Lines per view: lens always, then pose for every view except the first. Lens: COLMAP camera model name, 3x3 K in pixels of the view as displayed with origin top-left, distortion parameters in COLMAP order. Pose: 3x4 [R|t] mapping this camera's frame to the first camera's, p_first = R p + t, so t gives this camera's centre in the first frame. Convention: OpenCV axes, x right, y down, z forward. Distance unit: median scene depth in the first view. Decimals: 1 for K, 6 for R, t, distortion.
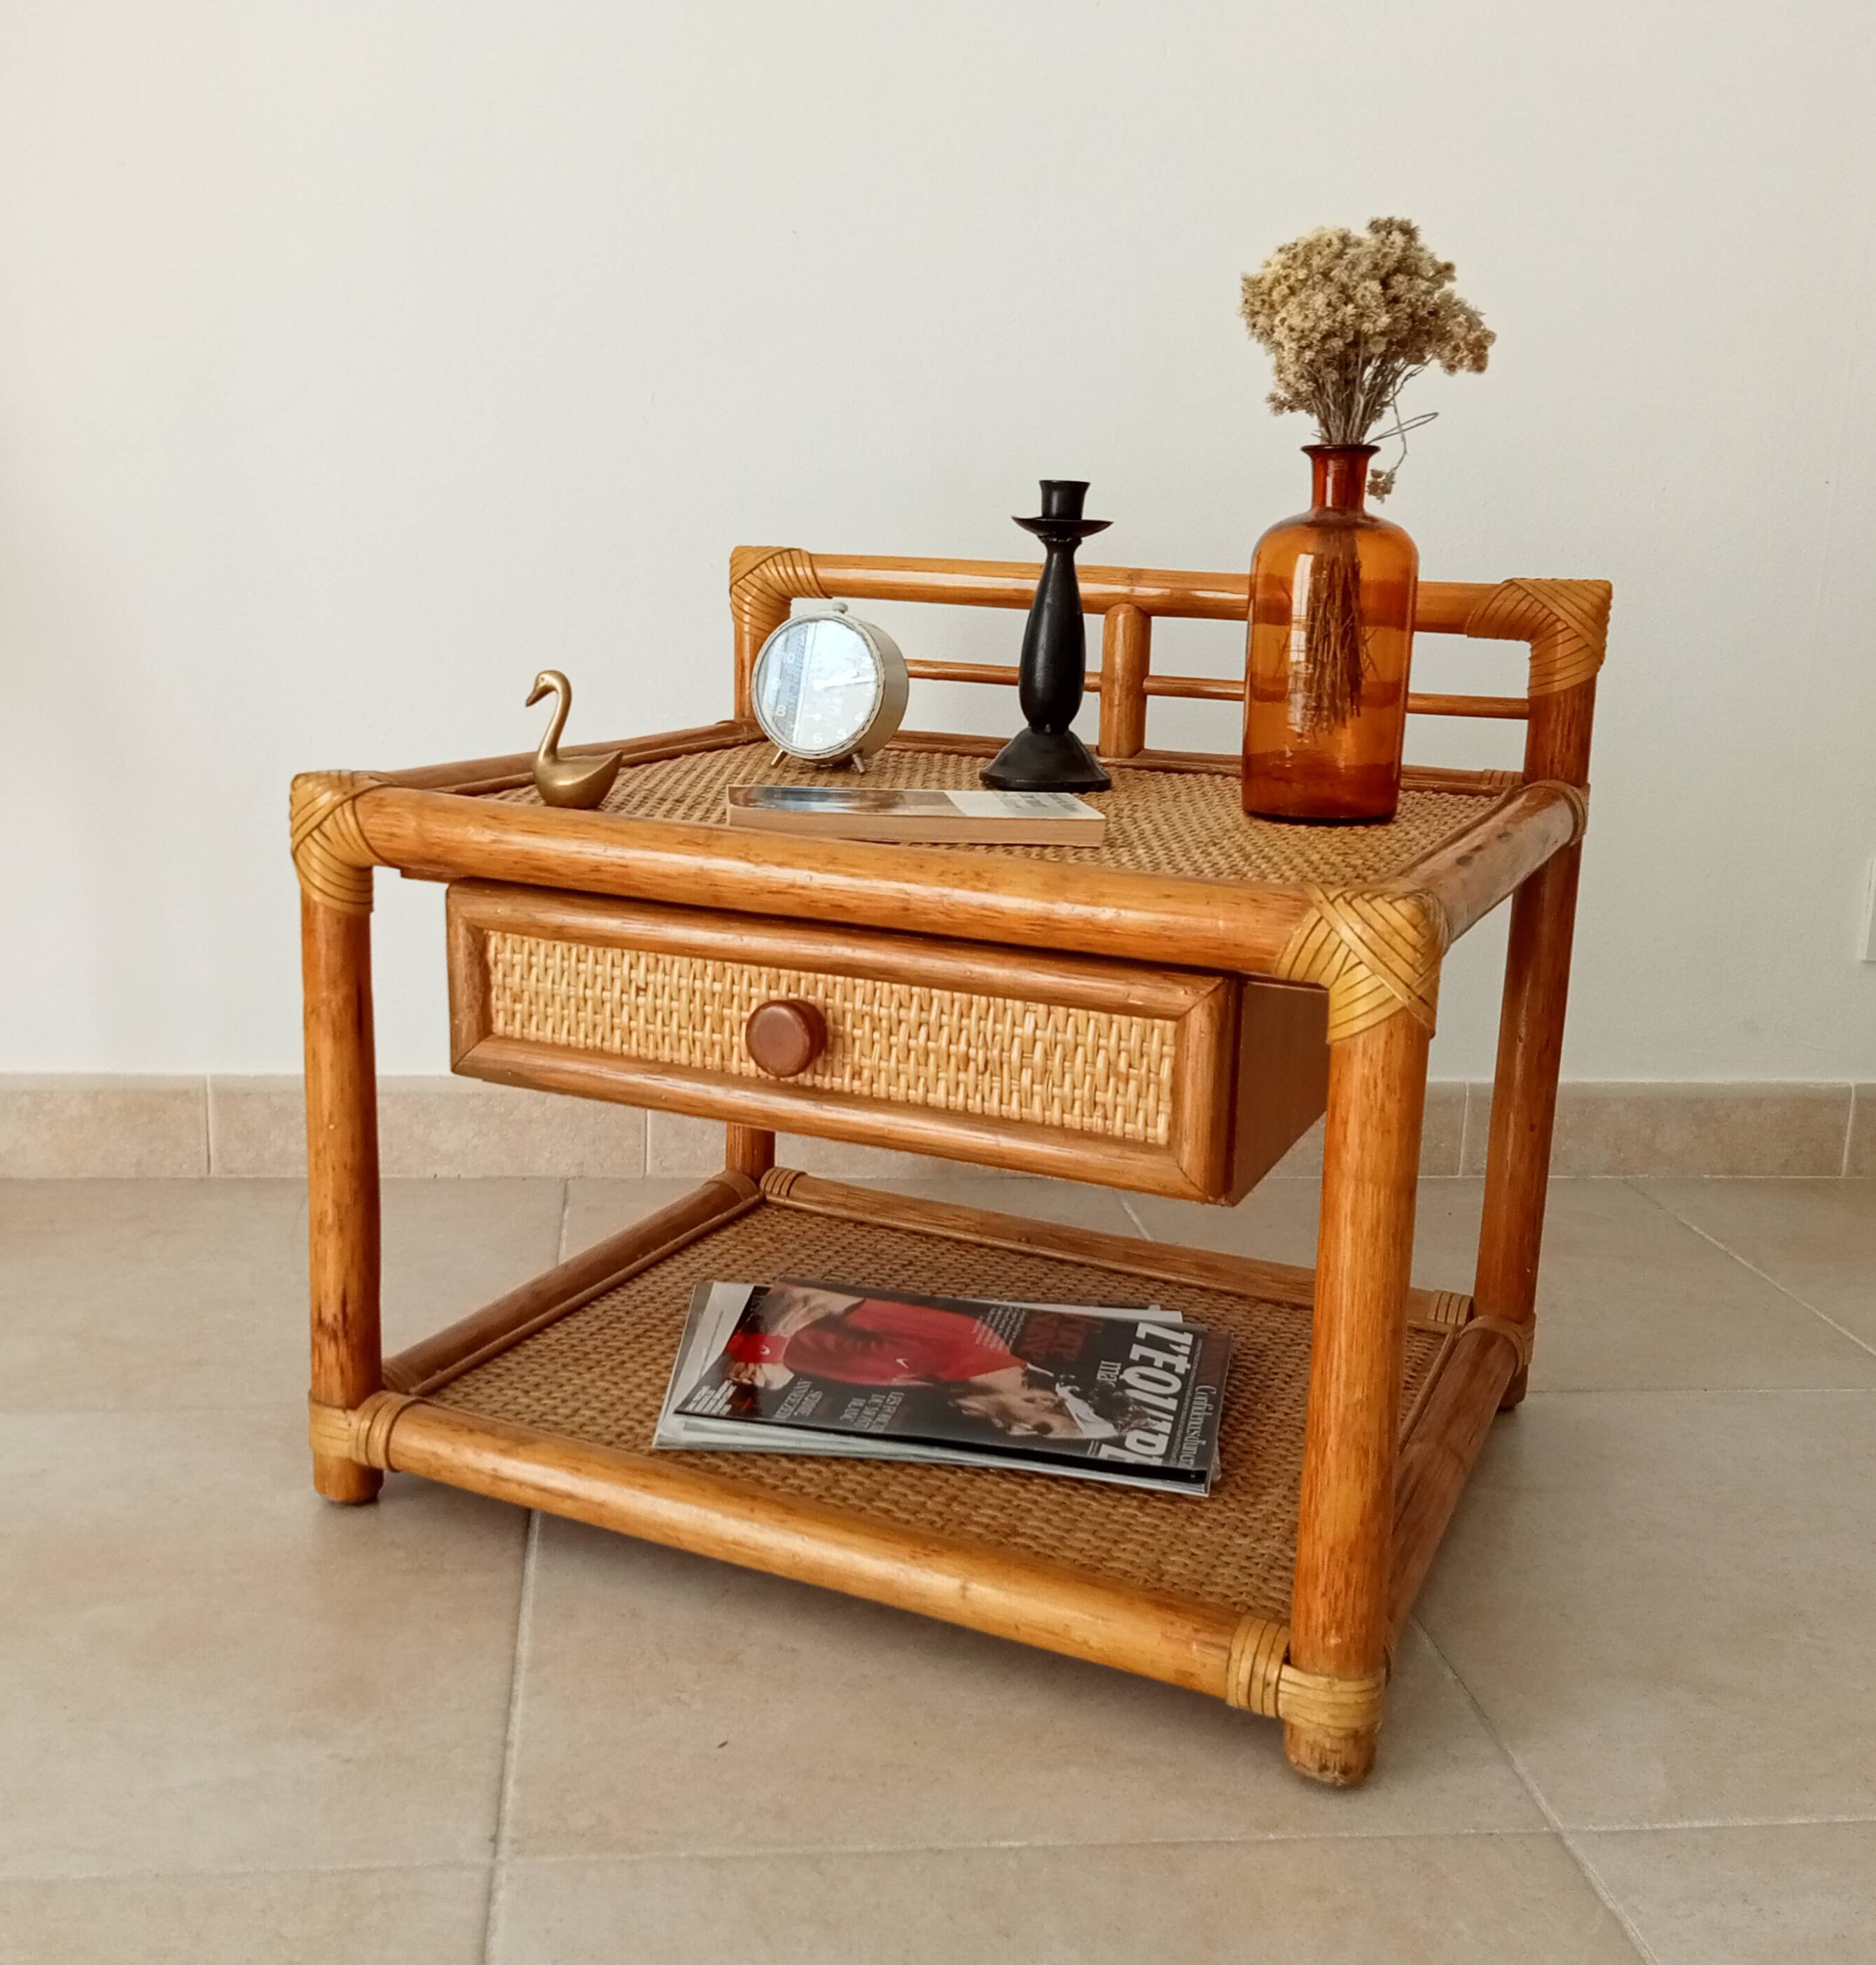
lens RADIAL K [[2089.9, 0, 938.0], [0, 2089.9, 982.5], [0, 0, 1]] dist [0.079833, -0.269029]
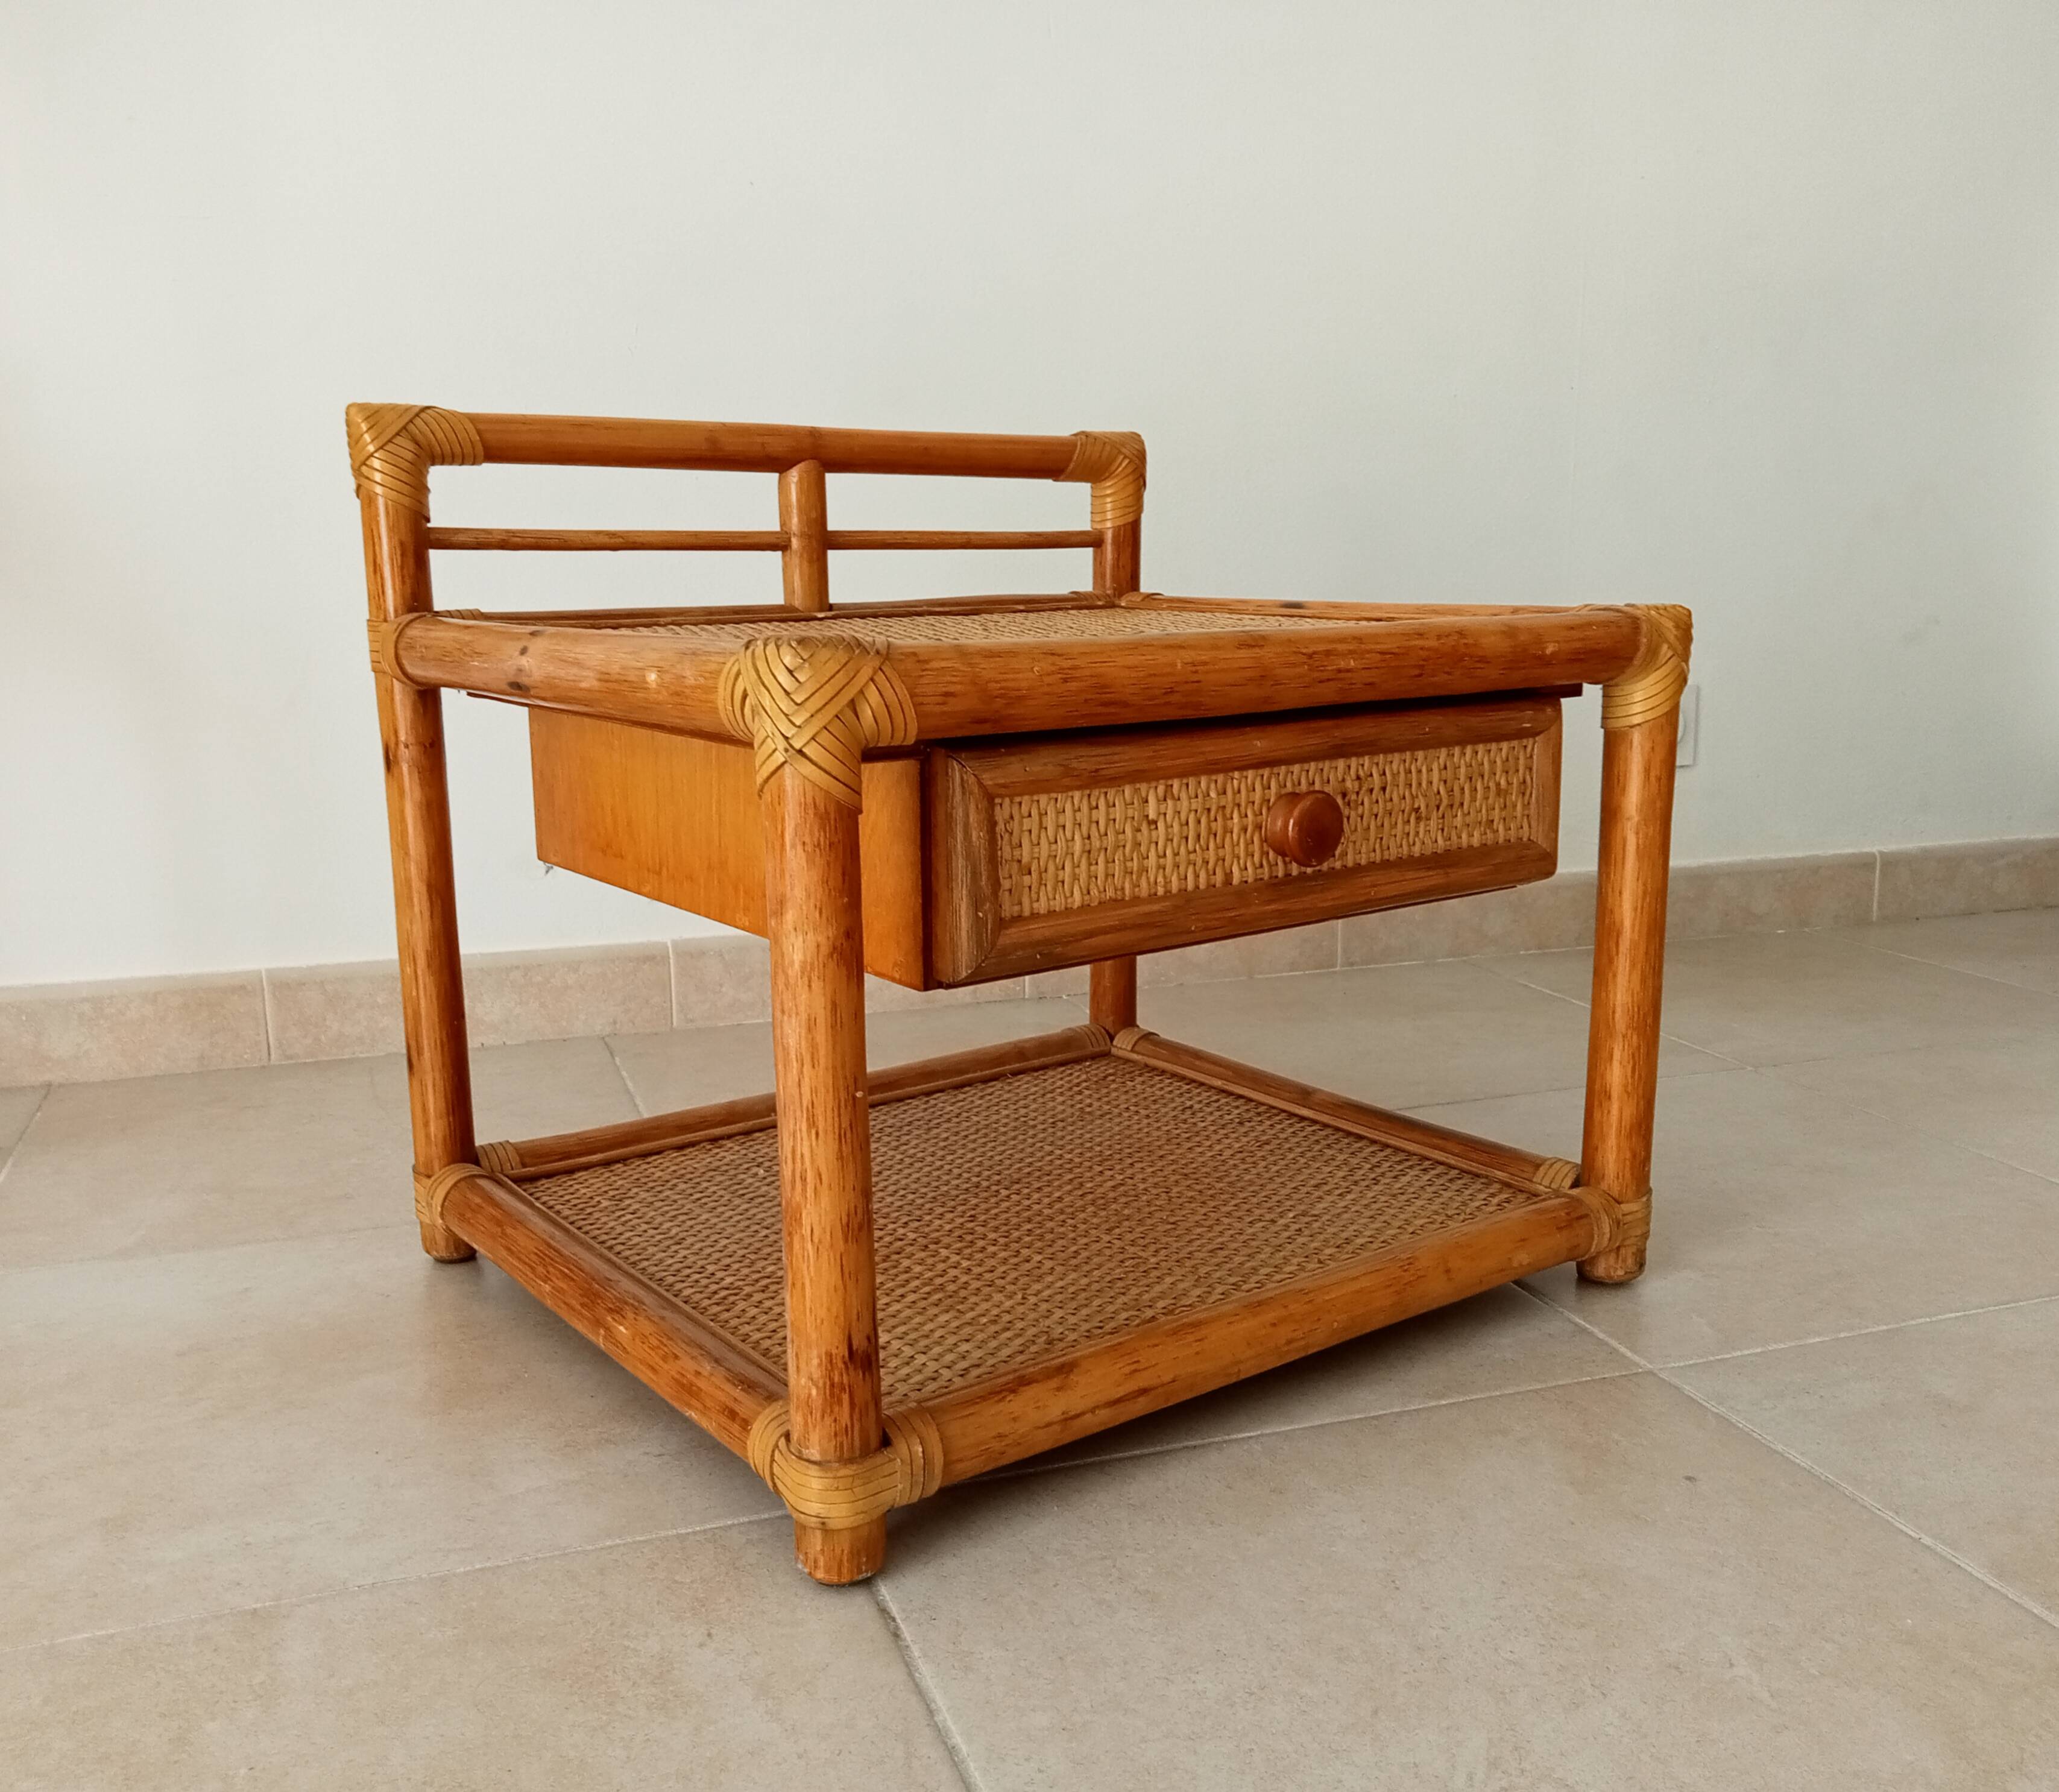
lens RADIAL K [[1778.8, 0, 993.3], [0, 1778.8, 932.9], [0, 0, 1]] dist [0.051082, -0.004519]
pose [[0.497315, -0.223654, 0.838246, -0.838032], [0.216267, 0.967657, 0.129876, -0.066704], [-0.840182, 0.116696, 0.529600, 0.633482]]
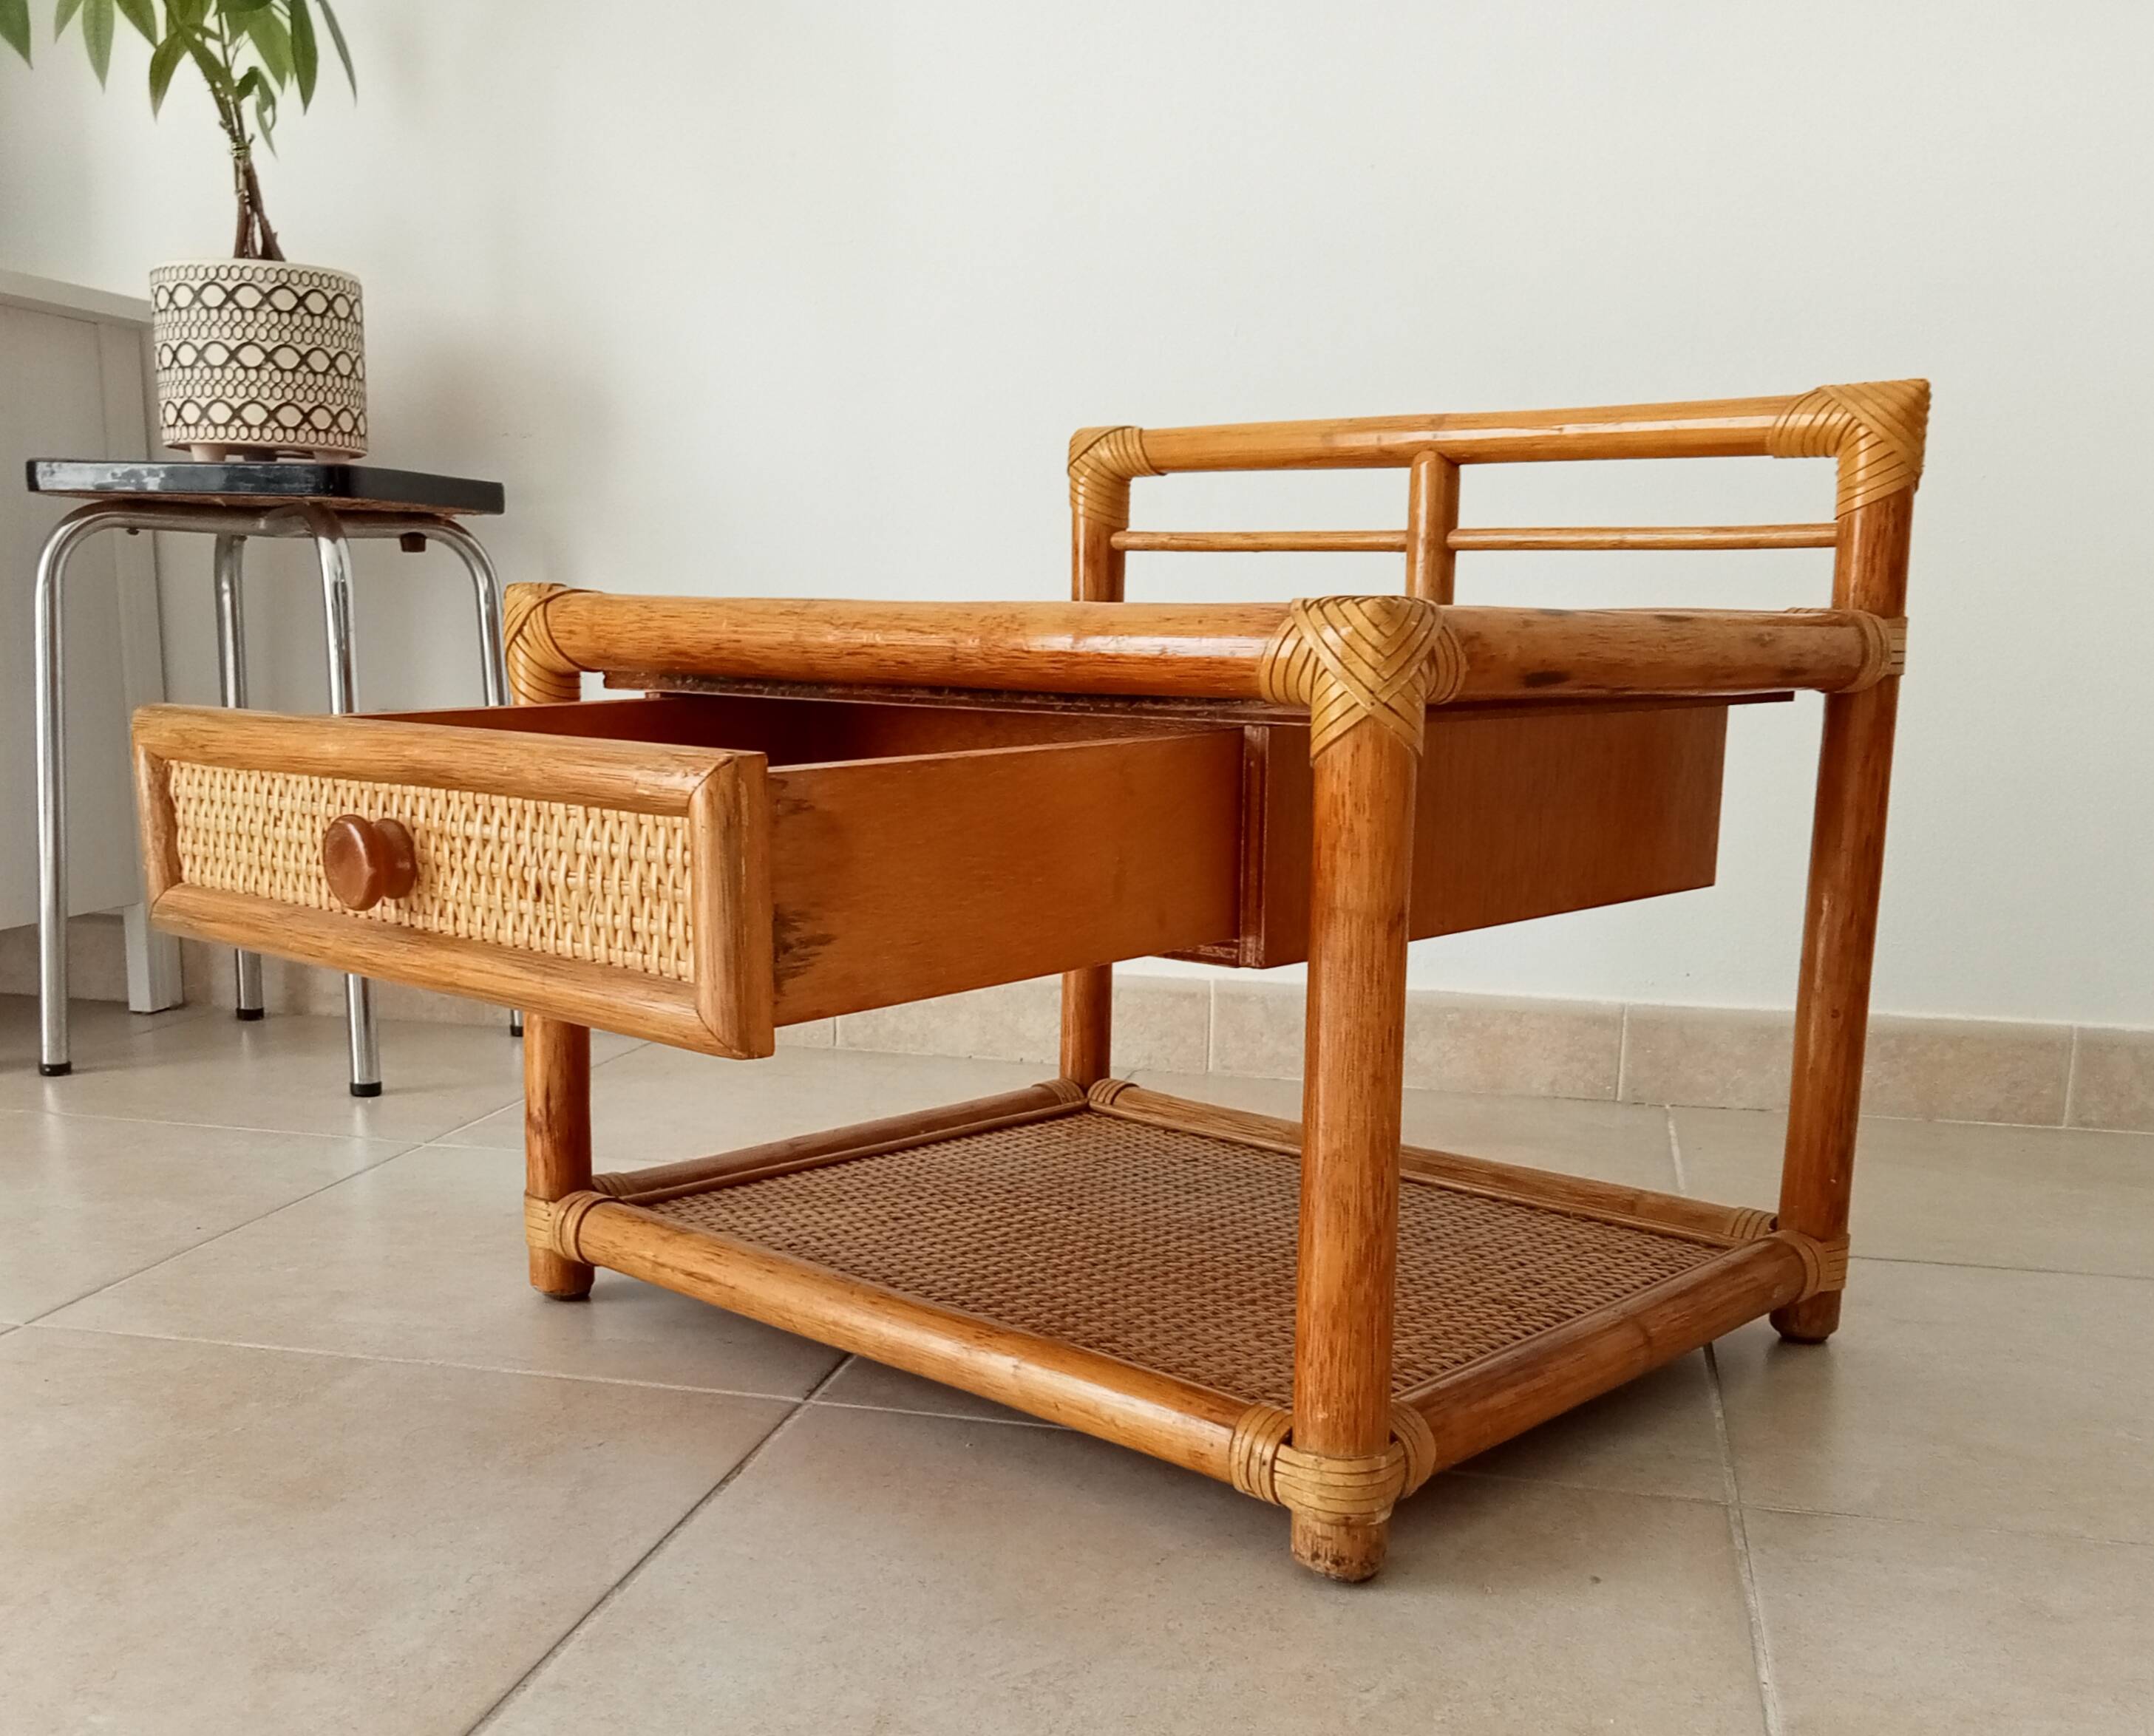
lens RADIAL K [[2255.4, 0, 1099.3], [0, 2255.4, 1118.4], [0, 0, 1]] dist [0.038276, -0.011816]
pose [[0.954488, 0.045671, -0.294731, 0.337638], [-0.049148, 0.998782, -0.004396, 0.165321], [0.294172, 0.018682, 0.955570, -0.001983]]
